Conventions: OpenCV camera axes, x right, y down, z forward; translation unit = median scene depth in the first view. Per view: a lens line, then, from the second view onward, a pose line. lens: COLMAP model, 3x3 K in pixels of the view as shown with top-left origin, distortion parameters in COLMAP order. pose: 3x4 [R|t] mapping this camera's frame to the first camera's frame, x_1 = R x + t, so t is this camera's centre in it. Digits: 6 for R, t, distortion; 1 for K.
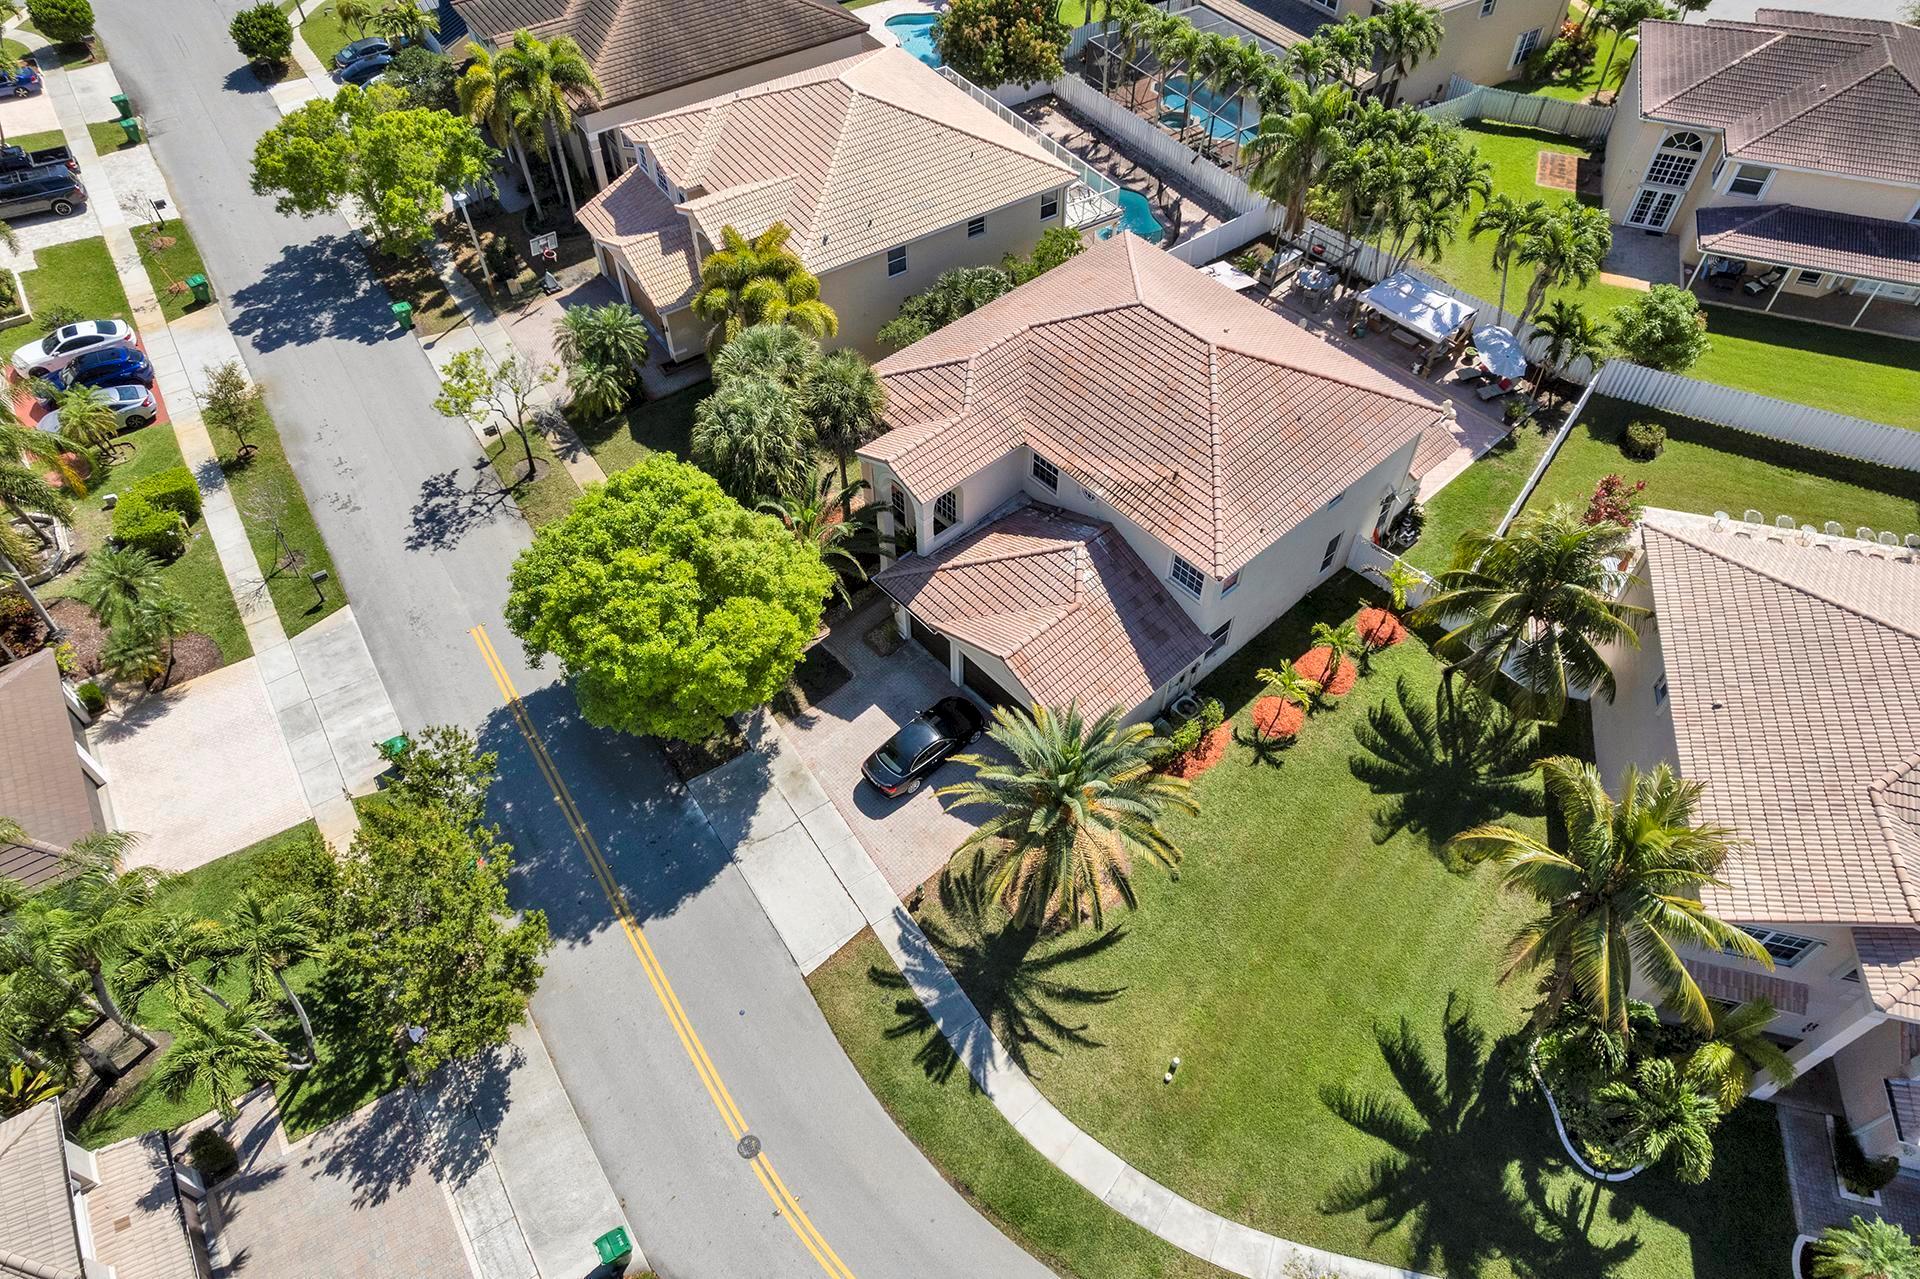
lens RADIAL K [[1225.0, 0, 960.0], [0, 1225.0, 639.5], [0, 0, 1]] dist [-0.078969, 0.072170]
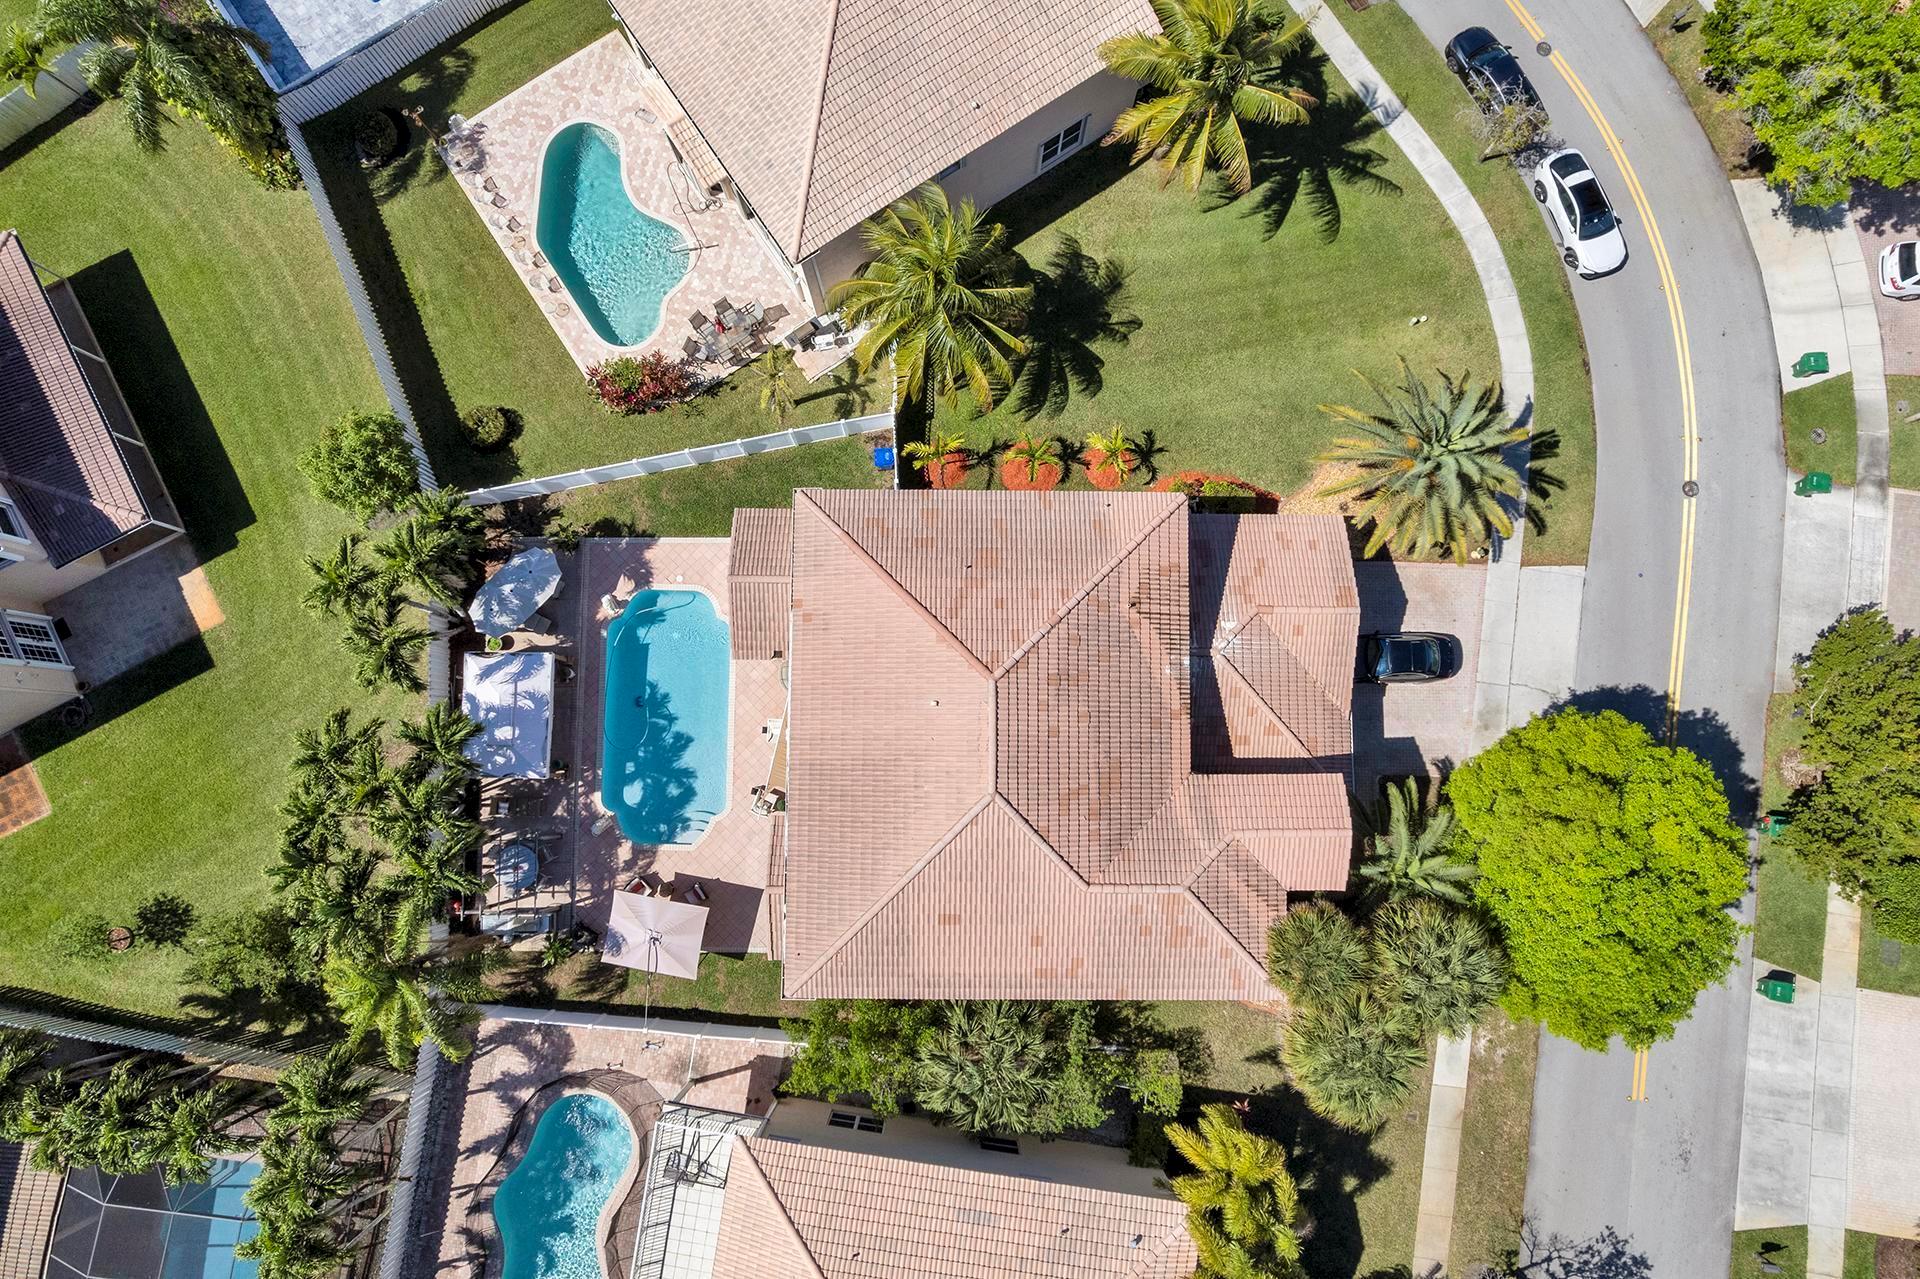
lens RADIAL K [[1225.0, 0, 960.0], [0, 1225.0, 639.5], [0, 0, 1]] dist [-0.078969, 0.072170]
pose [[-0.742756, -0.664994, 0.078085, 0.173068], [0.517211, -0.495774, 0.697640, -0.816687], [-0.425214, 0.558562, 0.712181, 0.381754]]
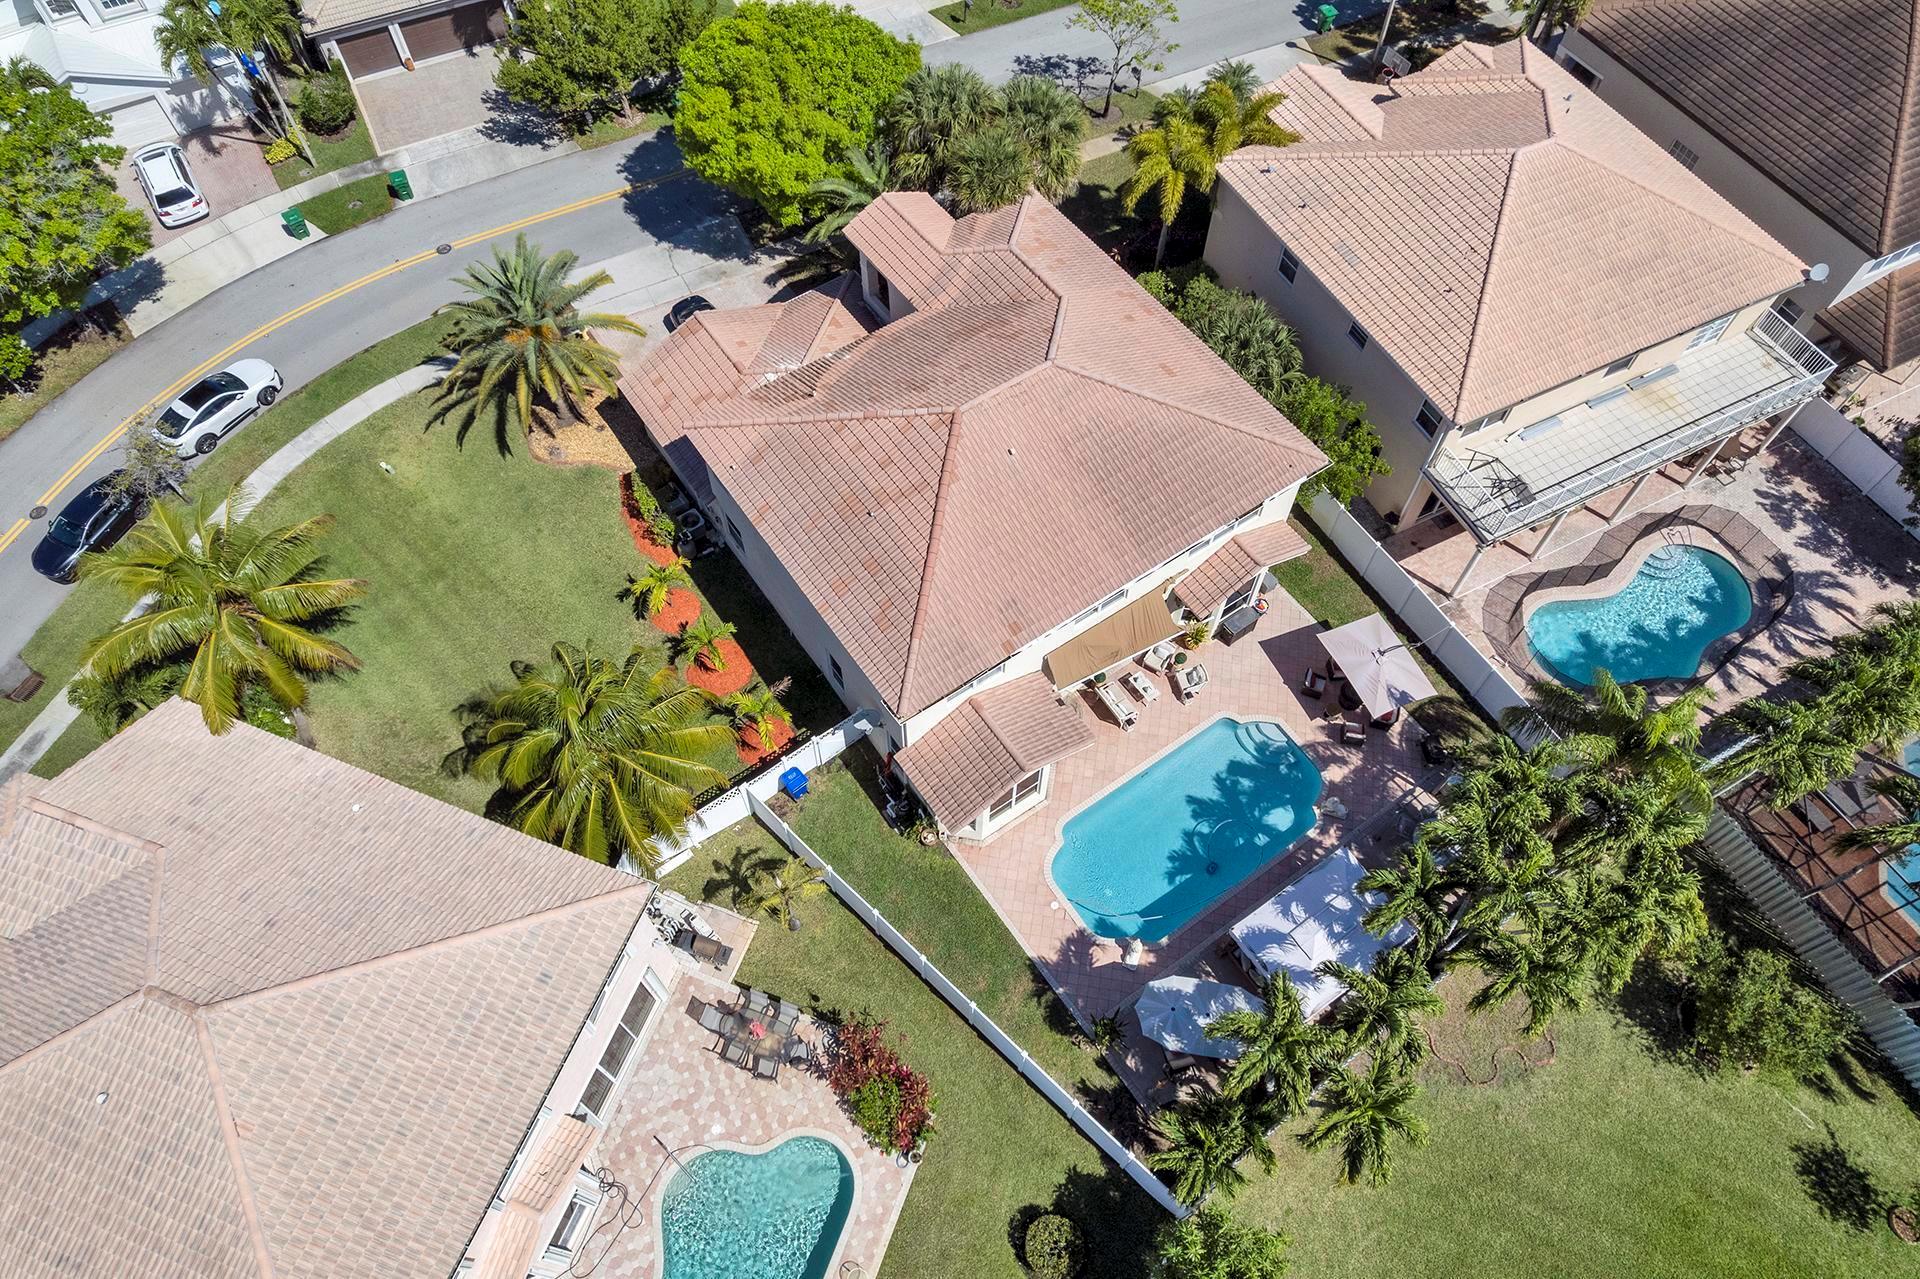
lens RADIAL K [[1225.0, 0, 960.0], [0, 1225.0, 639.5], [0, 0, 1]] dist [-0.078969, 0.072170]
pose [[-0.117760, 0.852829, -0.508738, 0.749778], [-0.767780, 0.246716, 0.591307, -0.683416], [0.629798, 0.460232, 0.625732, 0.541714]]
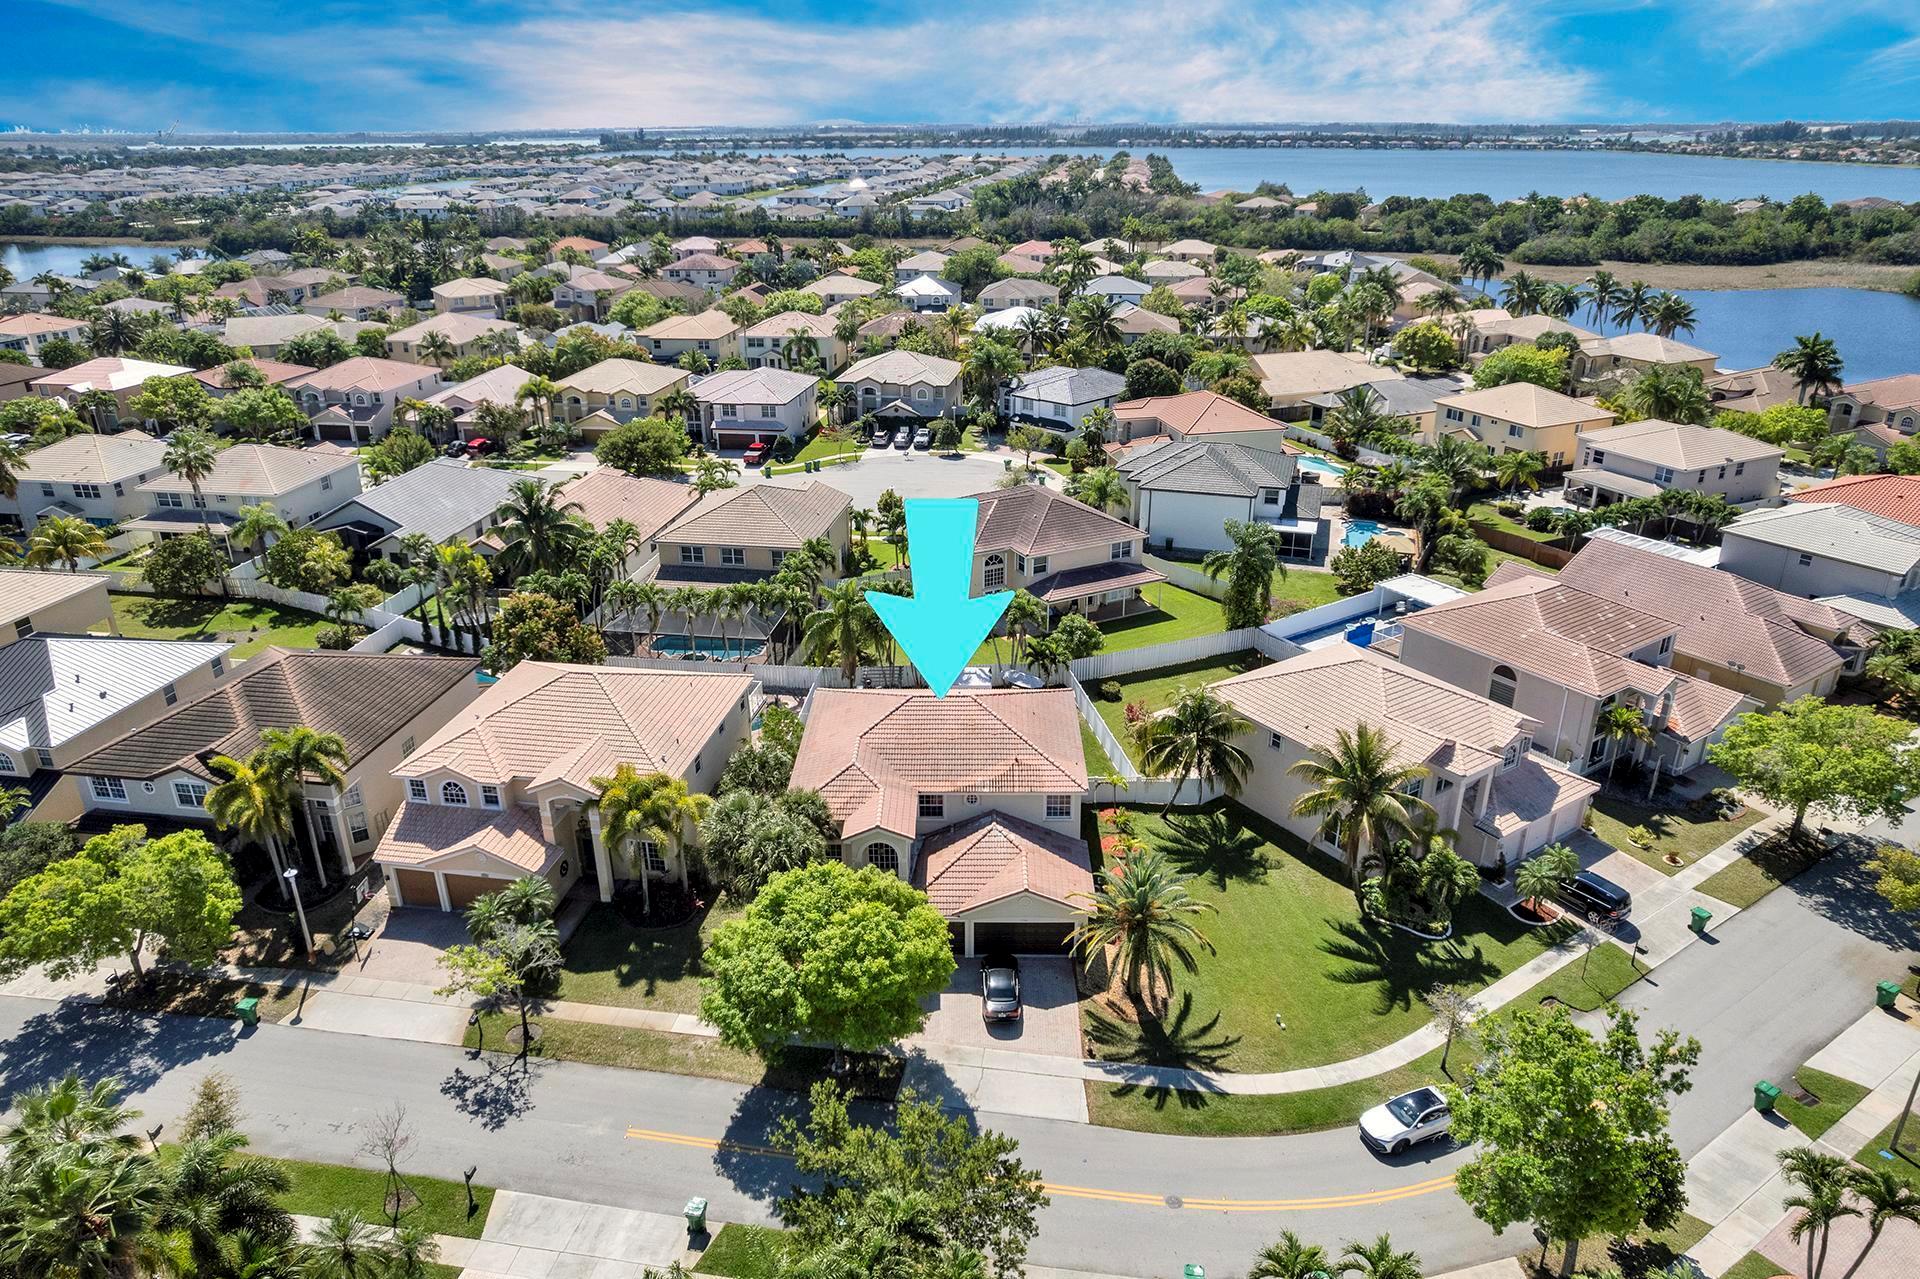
lens RADIAL K [[1239.8, 0, 960.0], [0, 1239.8, 639.5], [0, 0, 1]] dist [-0.078105, 0.070307]
pose [[0.674940, -0.283994, 0.681031, -0.889471], [0.567899, 0.789221, -0.233710, 0.074720], [-0.471112, 0.544498, 0.693957, -0.180175]]
